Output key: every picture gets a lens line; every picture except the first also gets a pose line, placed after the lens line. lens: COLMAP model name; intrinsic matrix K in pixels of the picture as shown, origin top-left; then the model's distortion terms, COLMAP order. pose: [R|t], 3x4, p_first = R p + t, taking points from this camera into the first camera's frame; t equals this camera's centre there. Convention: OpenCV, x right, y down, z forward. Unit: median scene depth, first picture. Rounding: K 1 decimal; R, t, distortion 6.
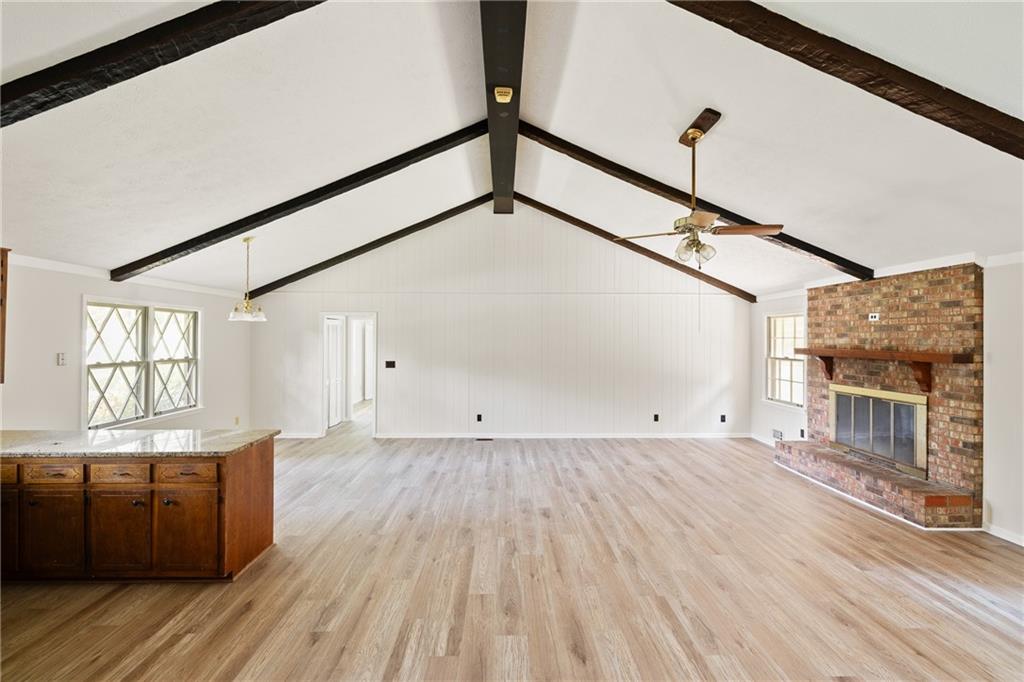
lens RADIAL K [[442.8, 0, 504.8], [0, 442.8, 337.0], [0, 0, 1]] dist [0.000882, -0.000119]
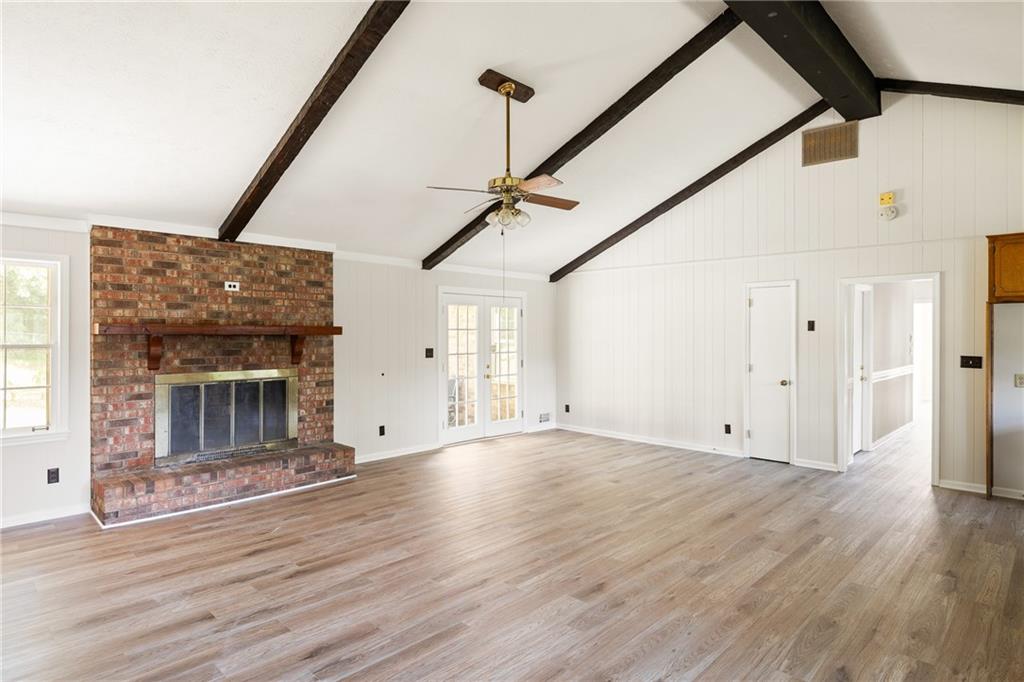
lens RADIAL K [[573.0, 0, 513.3], [0, 573.0, 334.6], [0, 0, 1]] dist [0.000366, 0.000018]
pose [[-0.717921, -0.007264, 0.696087, -0.328565], [-0.007931, 0.999966, 0.002256, 0.041670], [-0.696079, -0.003901, -0.717954, 1.448556]]
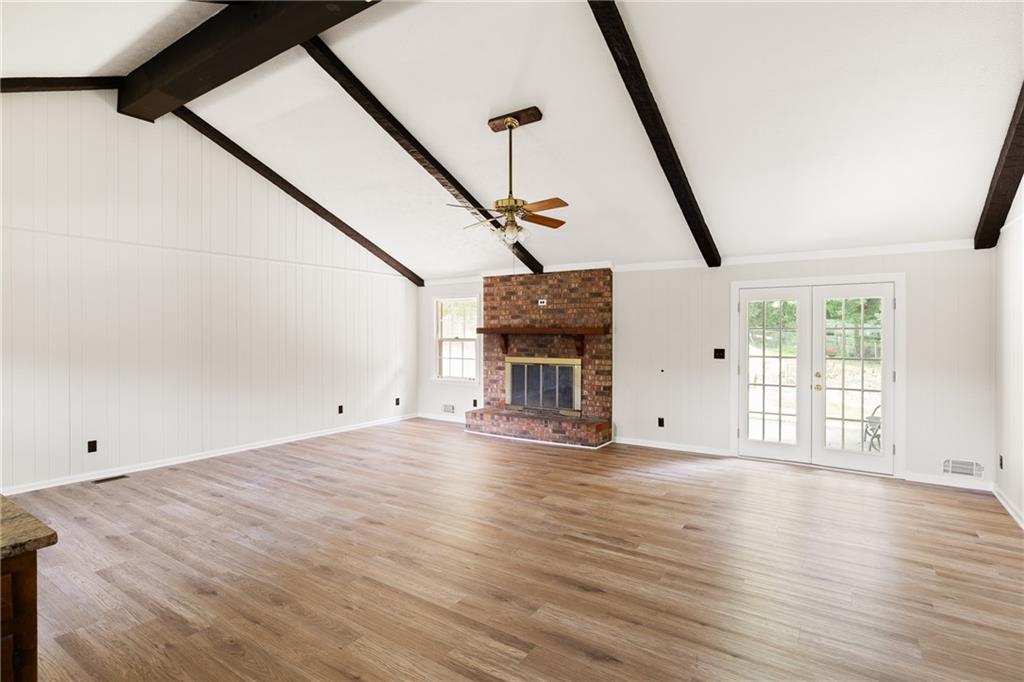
lens RADIAL K [[515.0, 0, 510.4], [0, 515.0, 336.7], [0, 0, 1]] dist [-0.000609, 0.000022]
pose [[0.568998, -0.008622, 0.822293, -0.479103], [-0.002253, 0.999925, 0.012044, 0.038493], [-0.822336, -0.008706, 0.568936, 0.219896]]
